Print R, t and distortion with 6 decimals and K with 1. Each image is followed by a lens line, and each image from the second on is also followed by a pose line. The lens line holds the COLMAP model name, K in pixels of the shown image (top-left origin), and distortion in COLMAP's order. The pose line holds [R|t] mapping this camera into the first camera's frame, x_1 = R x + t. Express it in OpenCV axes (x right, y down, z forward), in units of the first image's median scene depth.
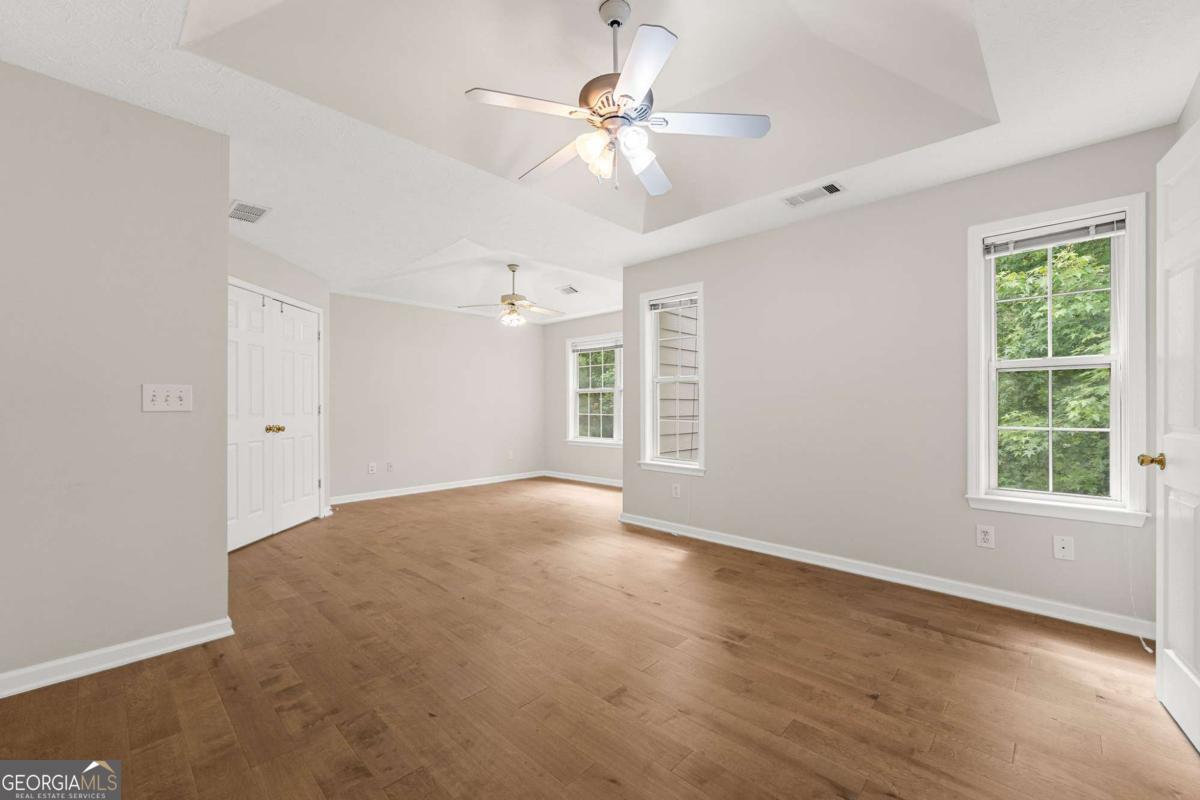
lens RADIAL K [[489.1, 0, 599.8], [0, 489.1, 408.5], [0, 0, 1]] dist [0.000650, 0.000023]
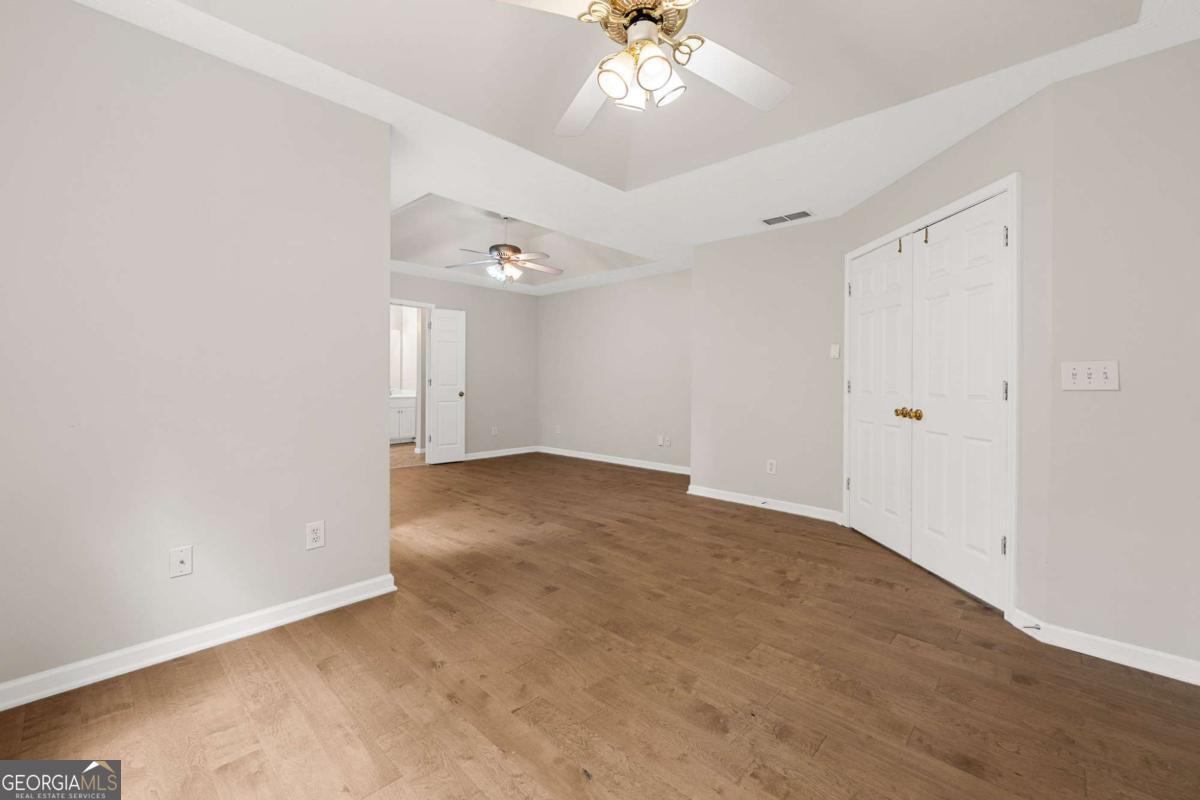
lens RADIAL K [[491.8, 0, 597.8], [0, 491.8, 382.1], [0, 0, 1]] dist [-0.000845, -0.000226]
pose [[-0.999937, -0.006907, -0.008820, -0.273960], [-0.006979, 0.999942, 0.008161, -0.011062], [0.008763, 0.008222, -0.999928, 2.352763]]
